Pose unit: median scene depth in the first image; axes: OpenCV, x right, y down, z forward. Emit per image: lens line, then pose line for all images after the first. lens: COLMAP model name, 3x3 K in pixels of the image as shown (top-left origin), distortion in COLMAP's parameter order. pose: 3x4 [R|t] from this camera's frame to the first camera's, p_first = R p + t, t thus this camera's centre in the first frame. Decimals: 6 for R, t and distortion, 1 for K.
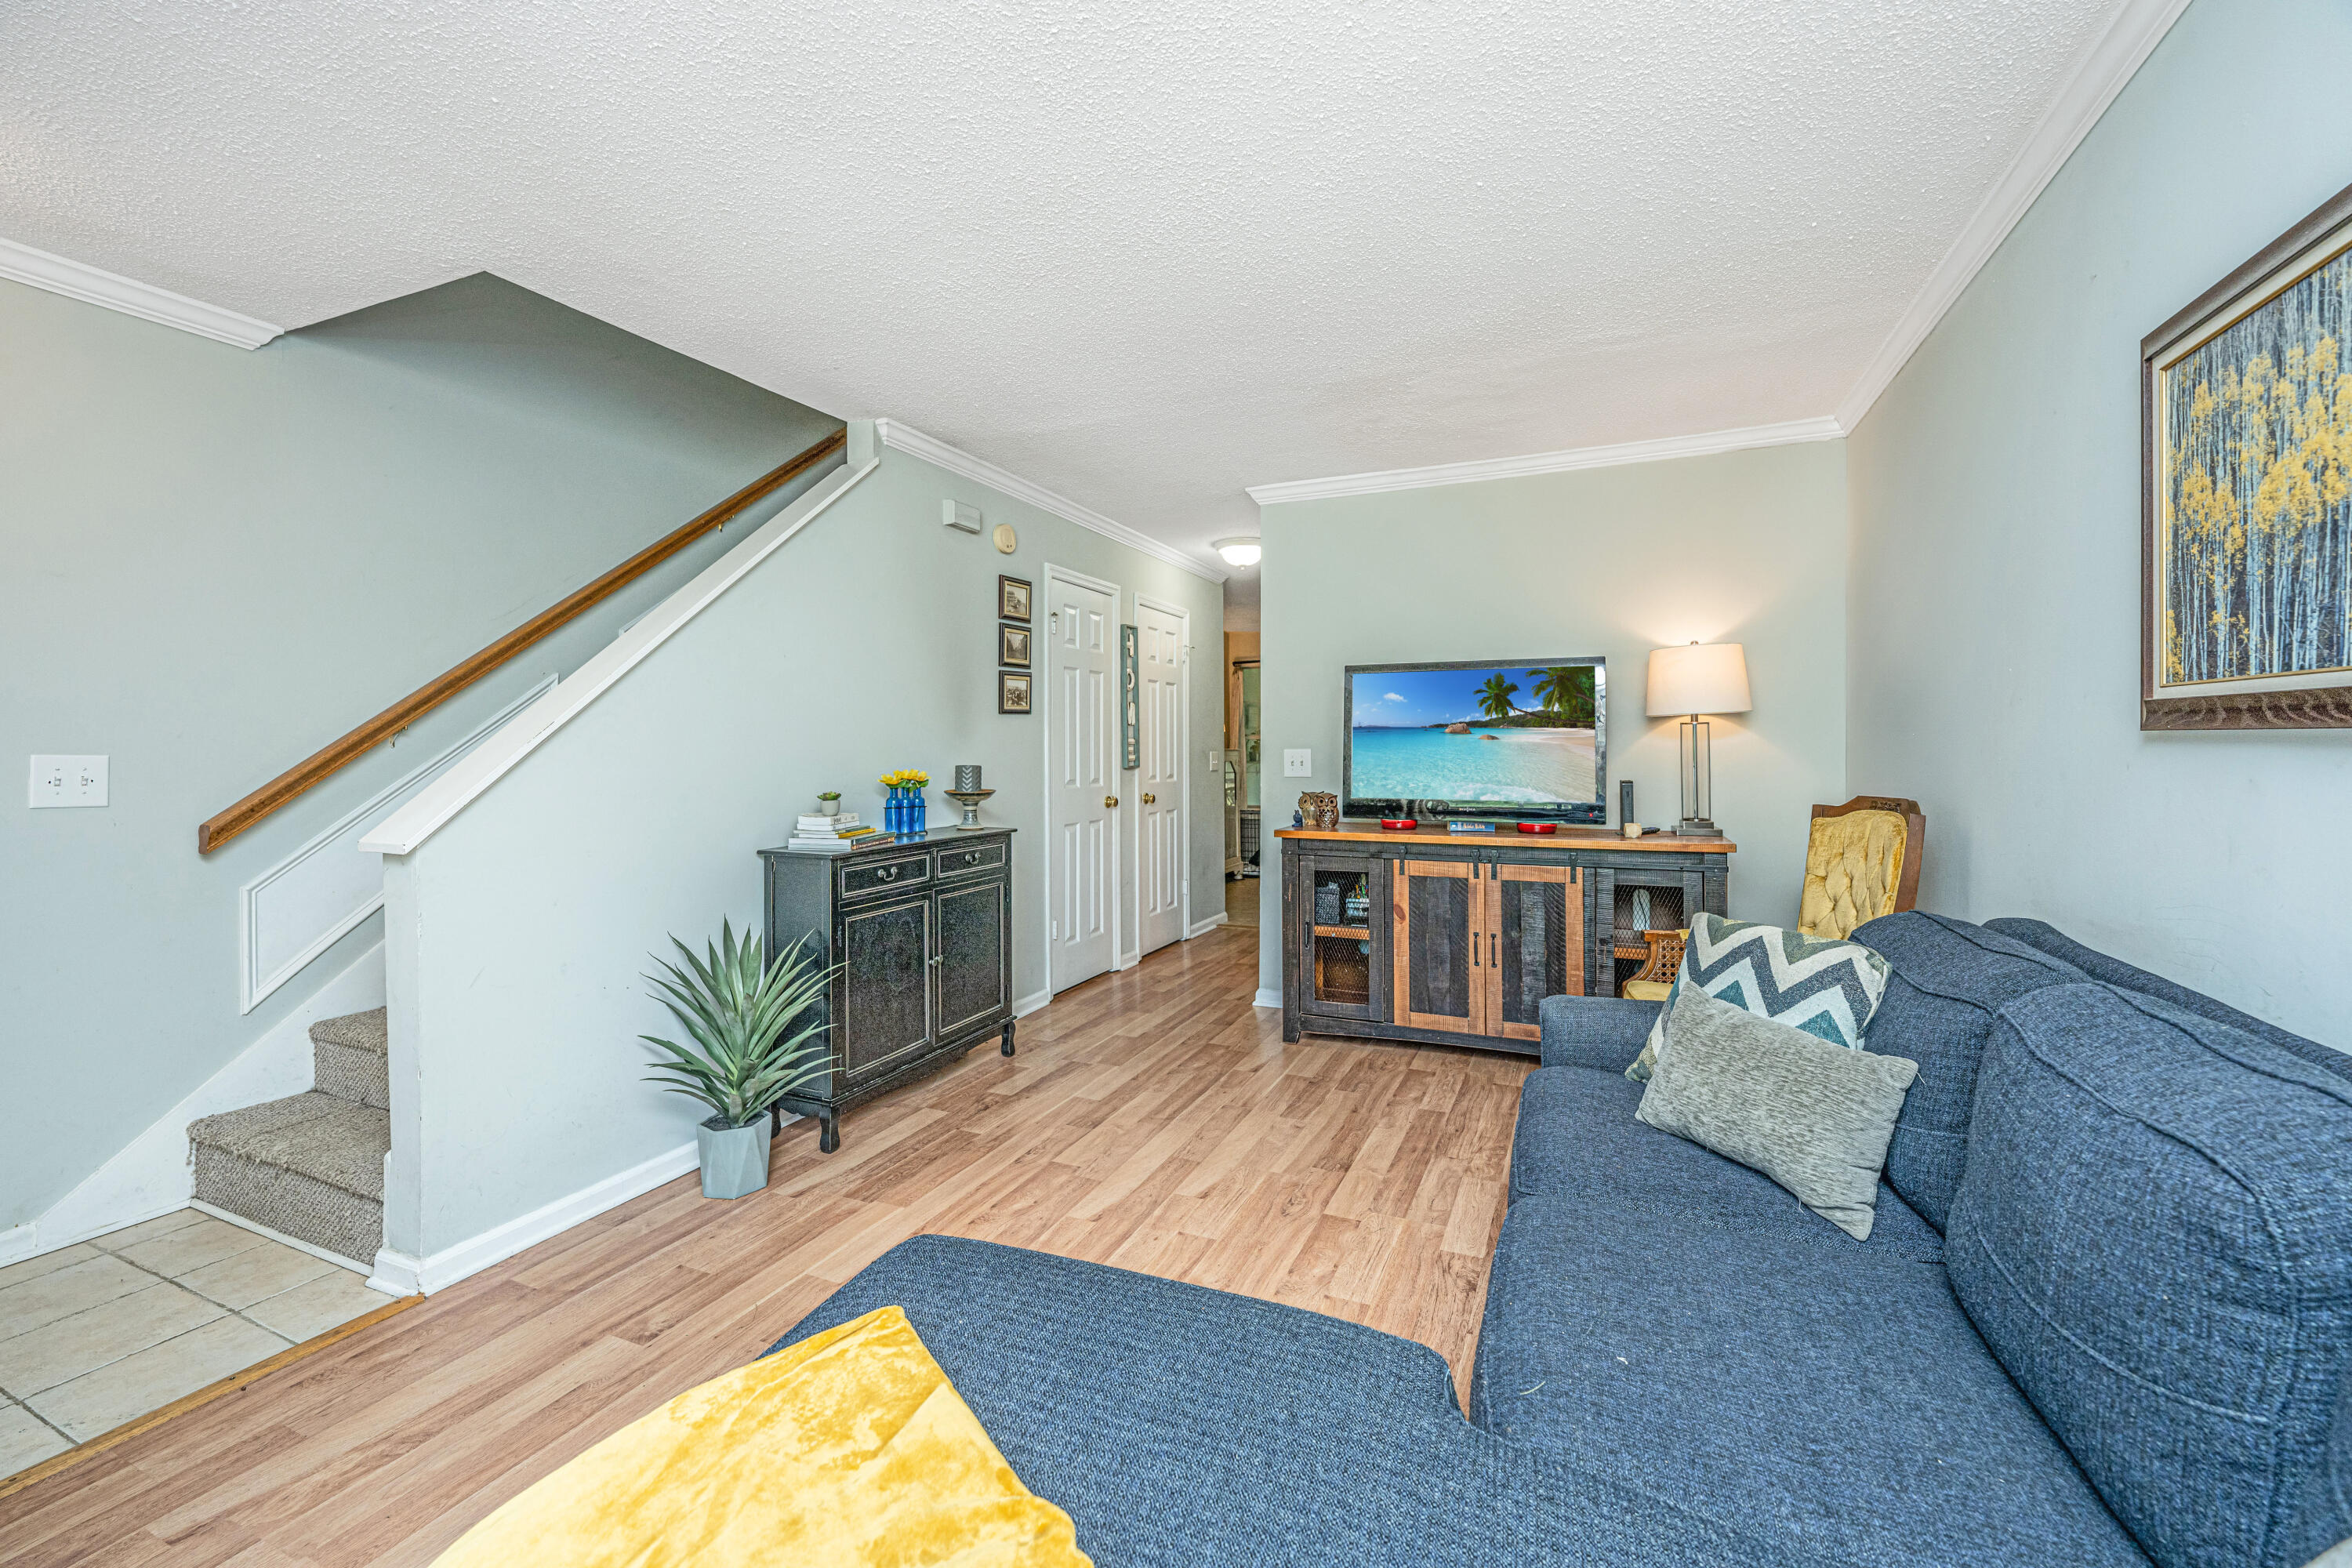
lens RADIAL K [[939.8, 0, 1172.2], [0, 939.8, 761.7], [0, 0, 1]] dist [-0.000454, -0.000136]
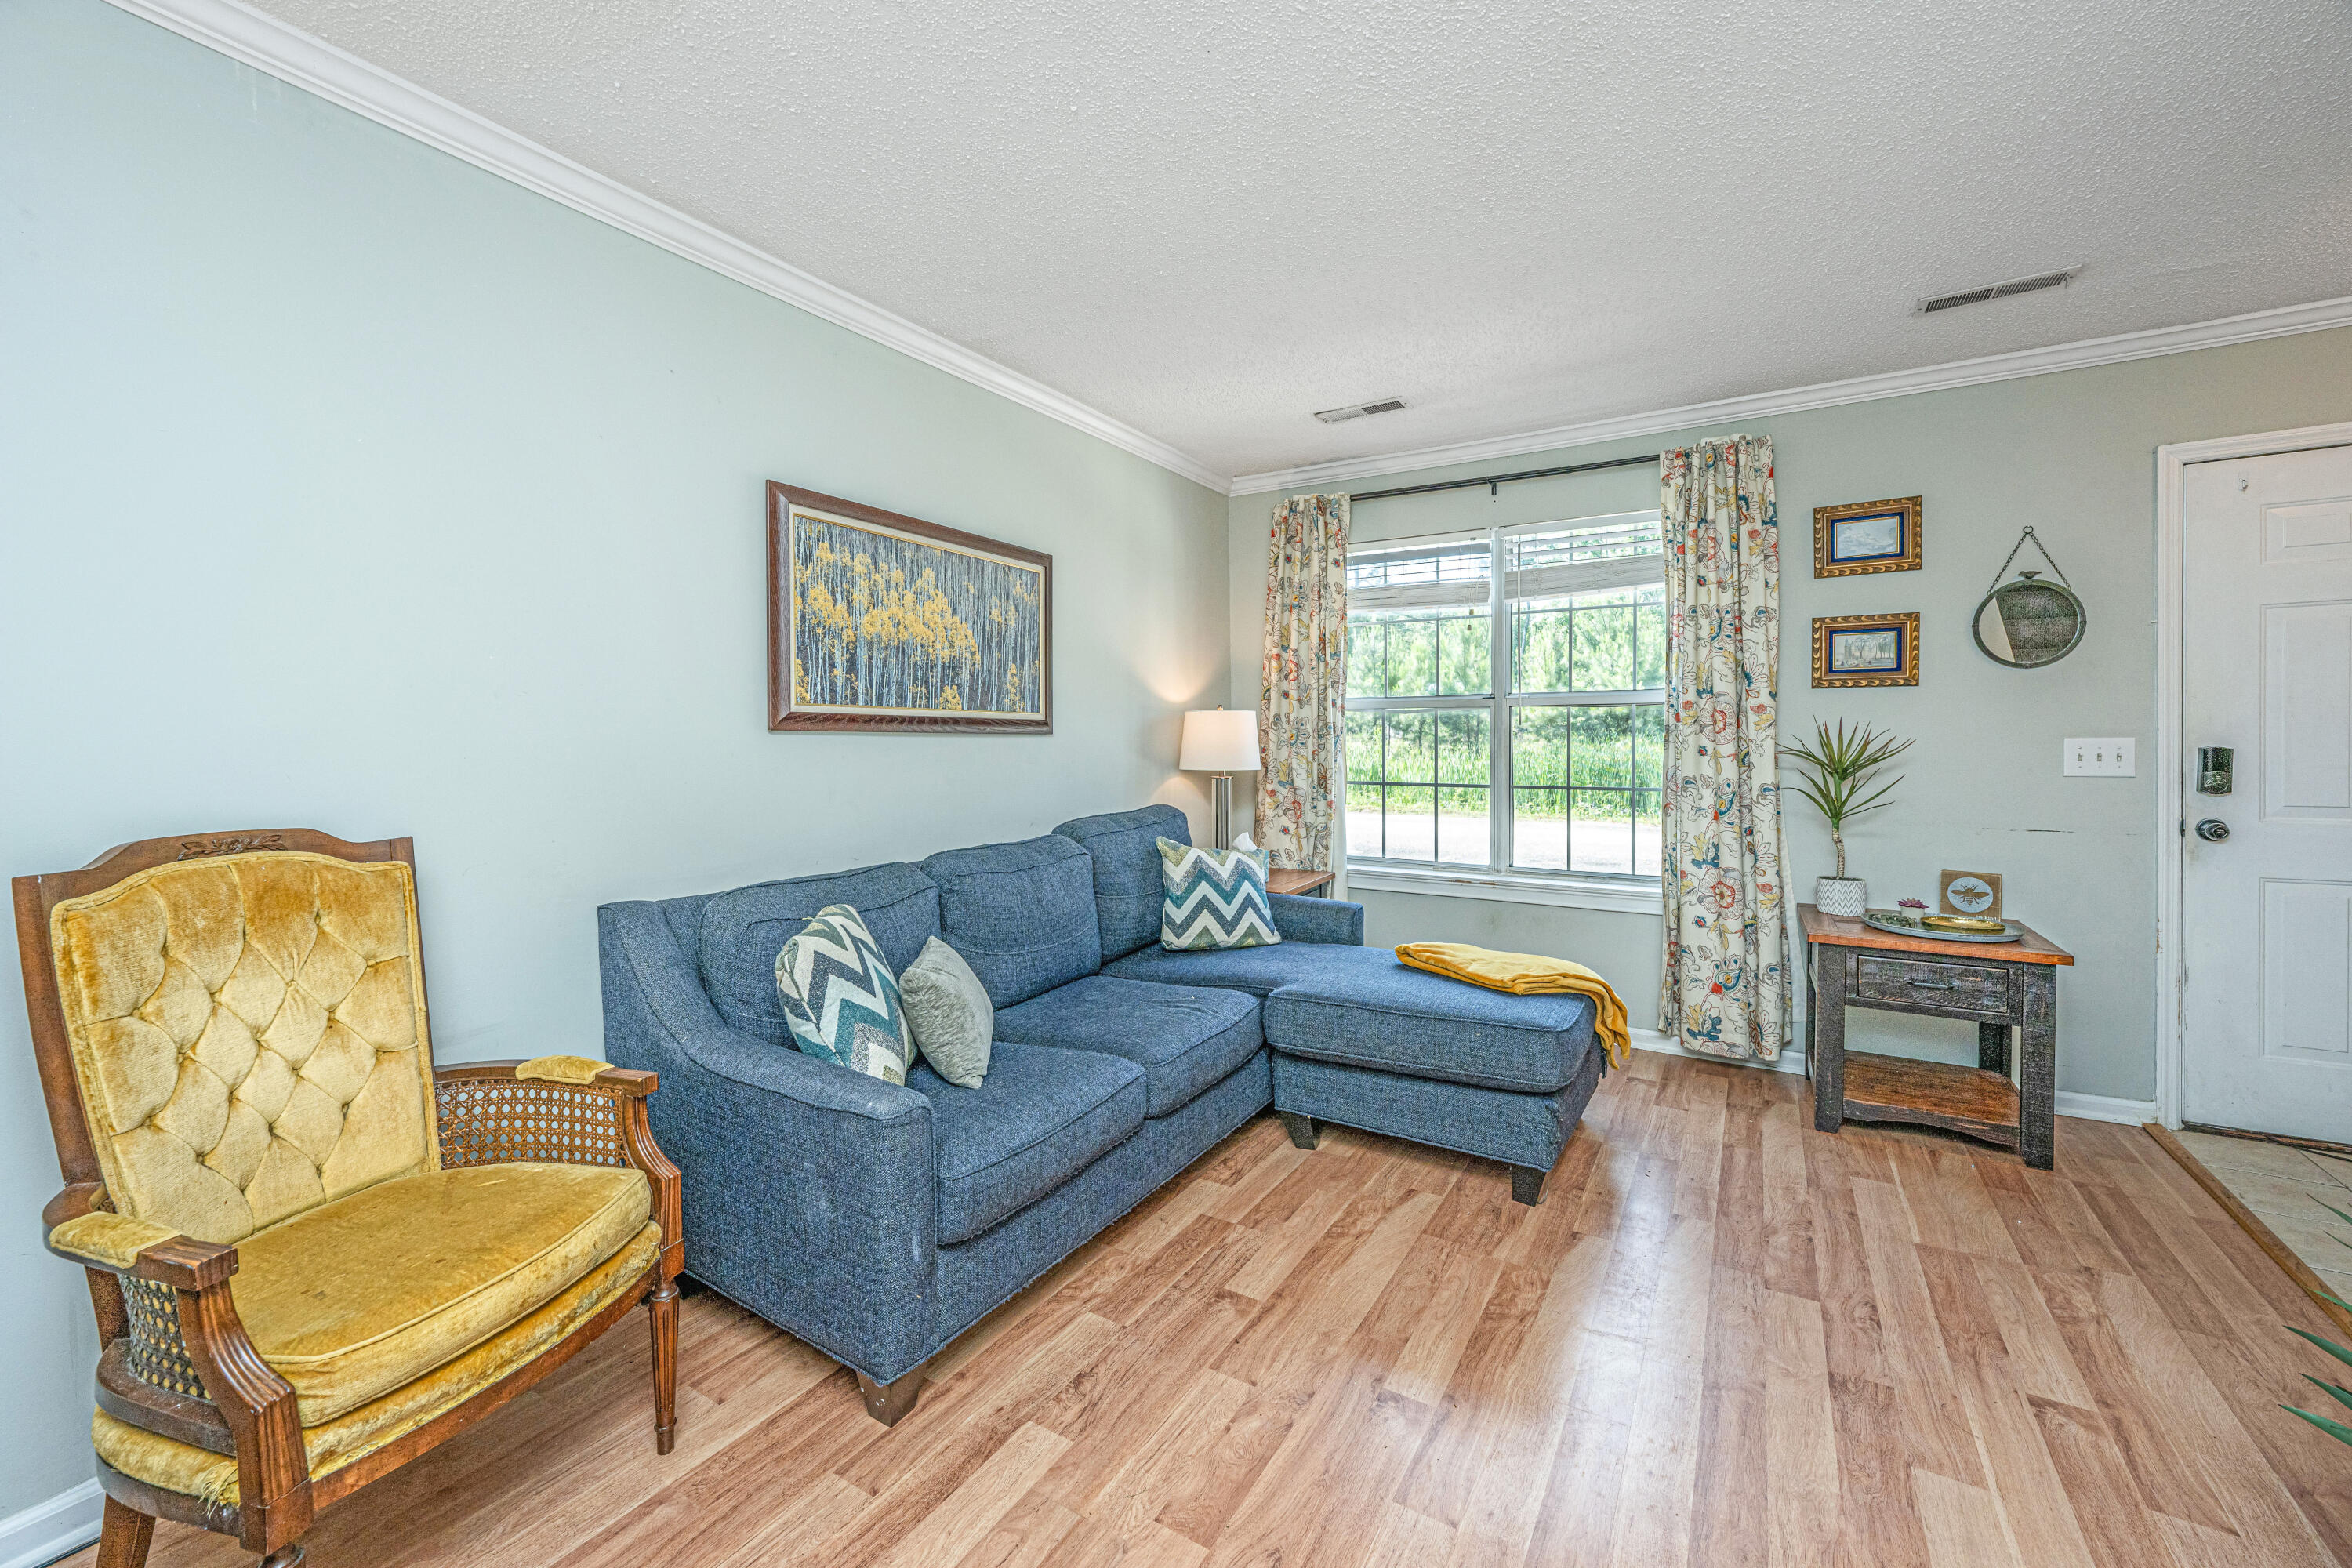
lens RADIAL K [[939.8, 0, 1176.6], [0, 939.8, 770.6], [0, 0, 1]] dist [-0.000454, -0.000136]
pose [[-0.993264, 0.003101, 0.115834, 0.110365], [0.008513, 0.998893, 0.046262, -0.019447], [-0.115562, 0.046936, -0.992191, 1.531250]]
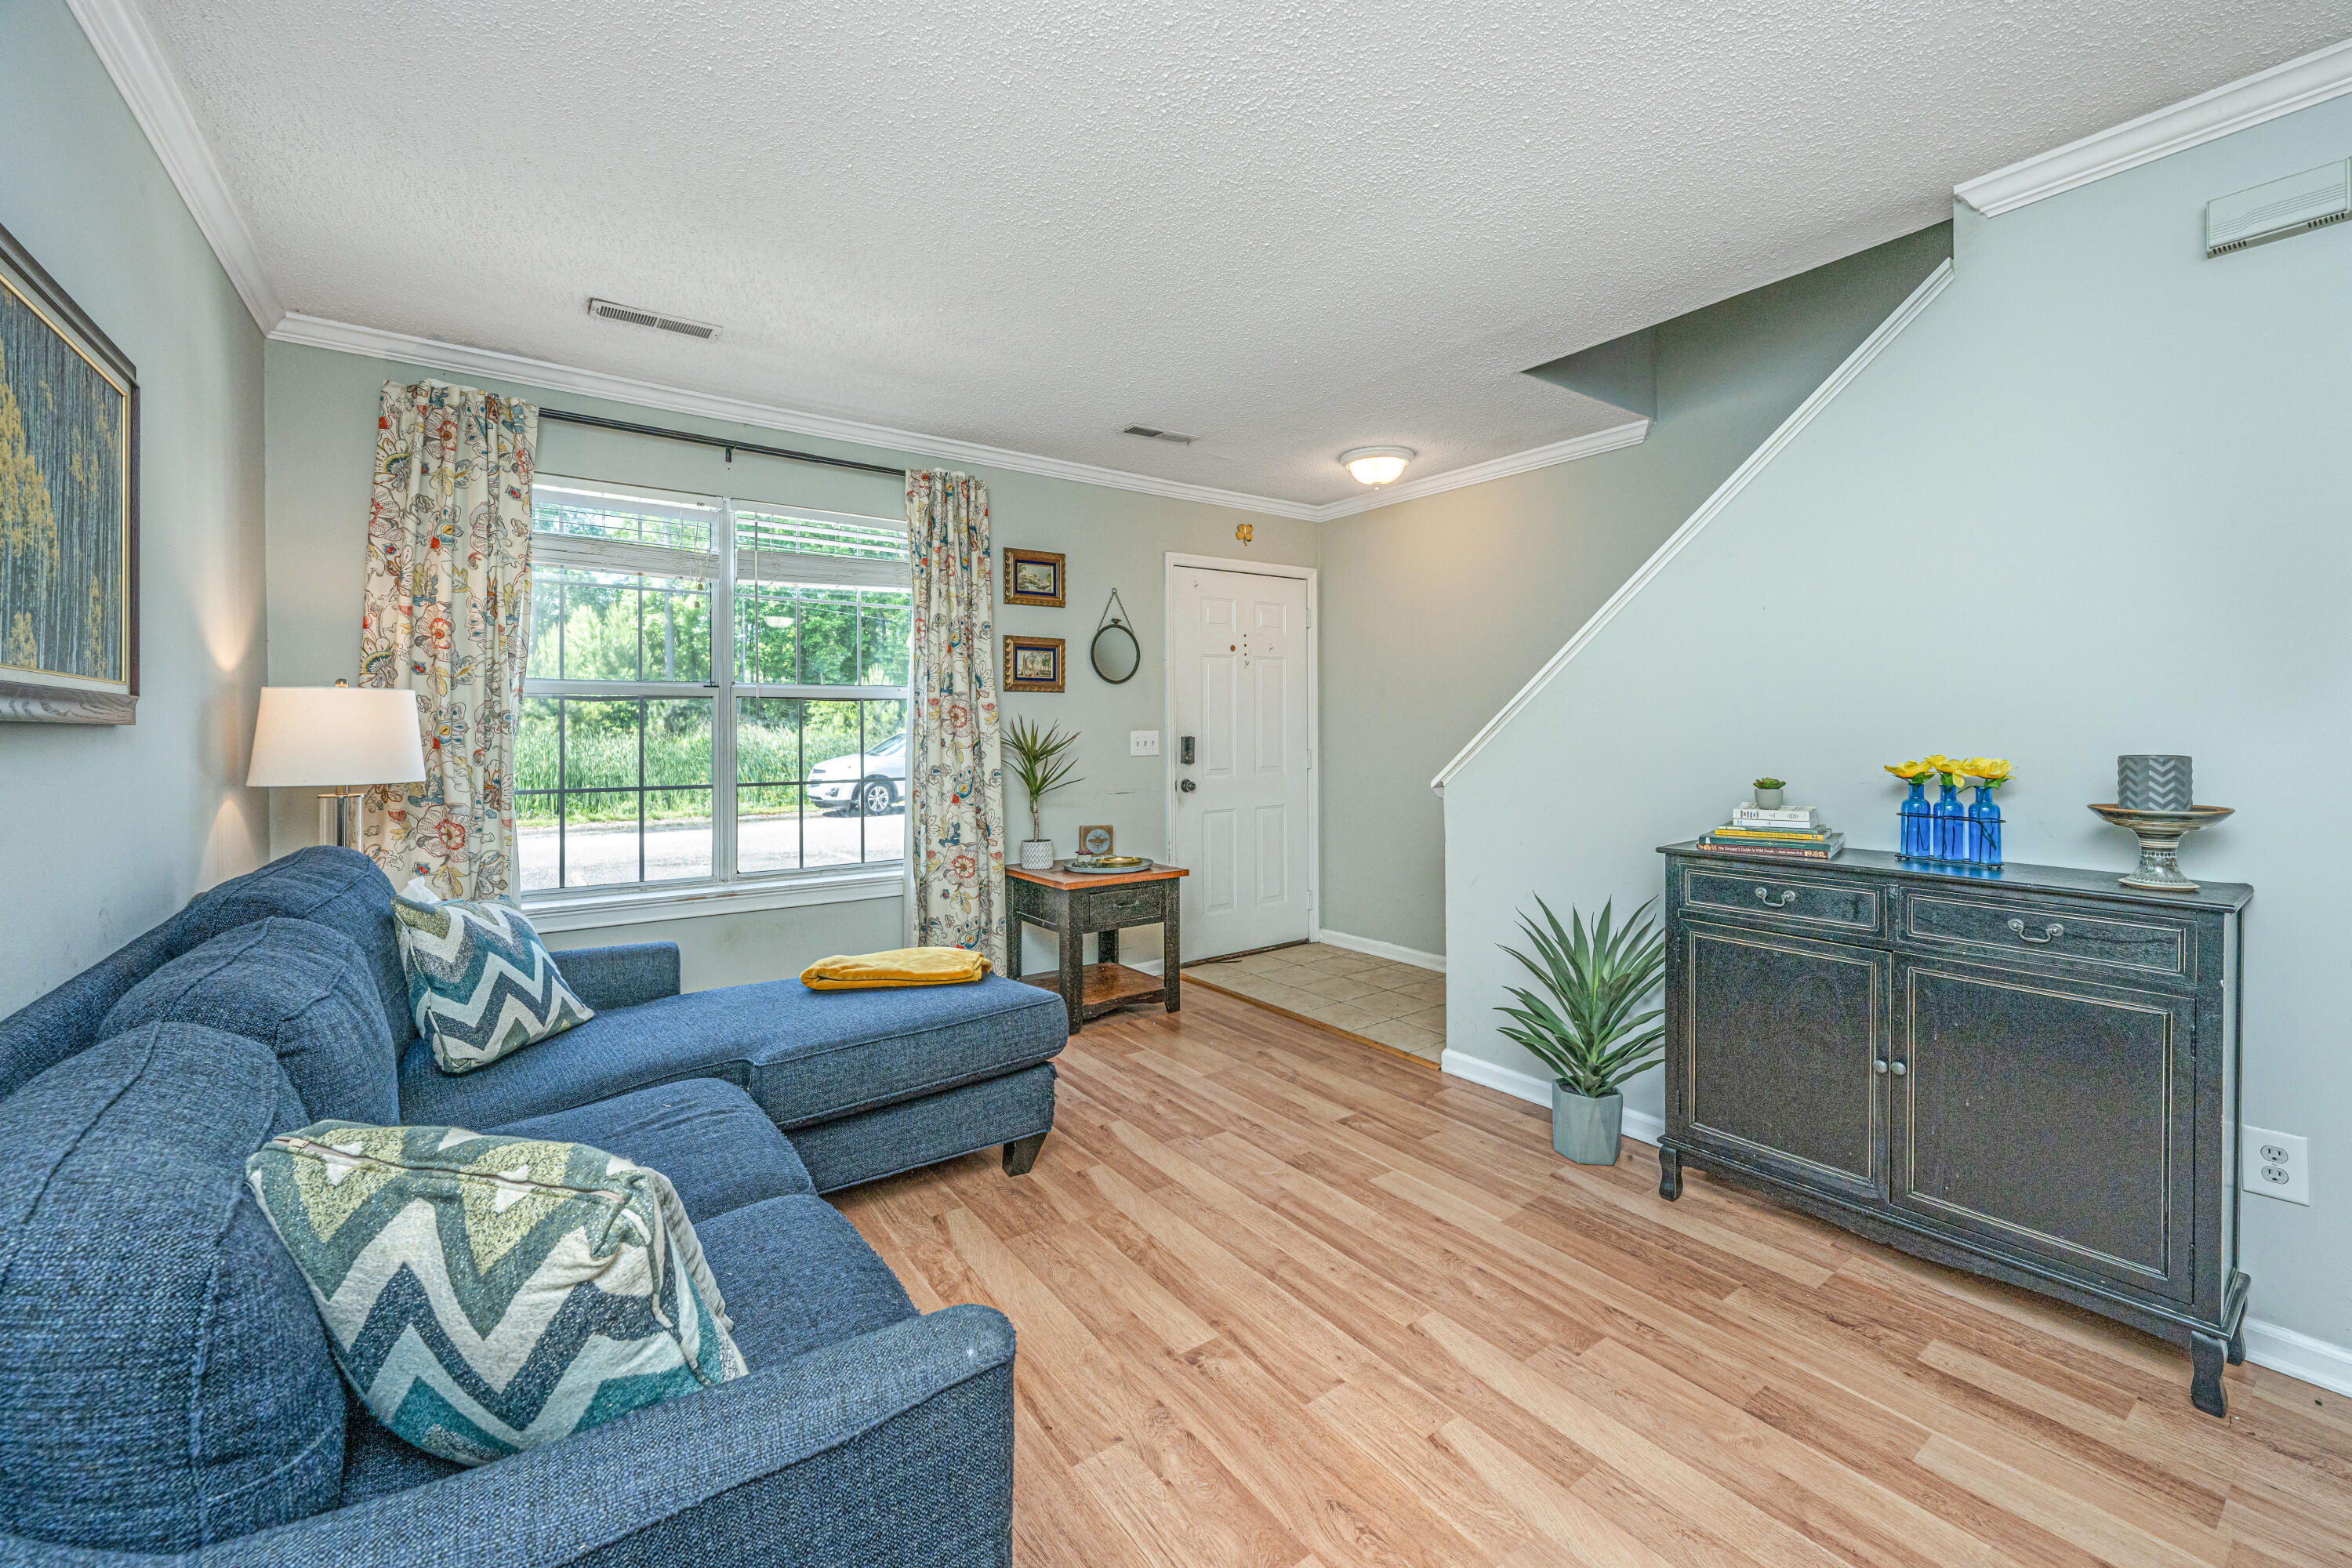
lens RADIAL K [[939.8, 0, 1196.7], [0, 939.8, 738.3], [0, 0, 1]] dist [-0.000454, -0.000136]
pose [[-0.484727, 0.014386, -0.874547, 0.670125], [-0.005099, 0.999801, 0.019273, -0.017370], [0.874651, 0.013801, -0.484557, 1.193534]]
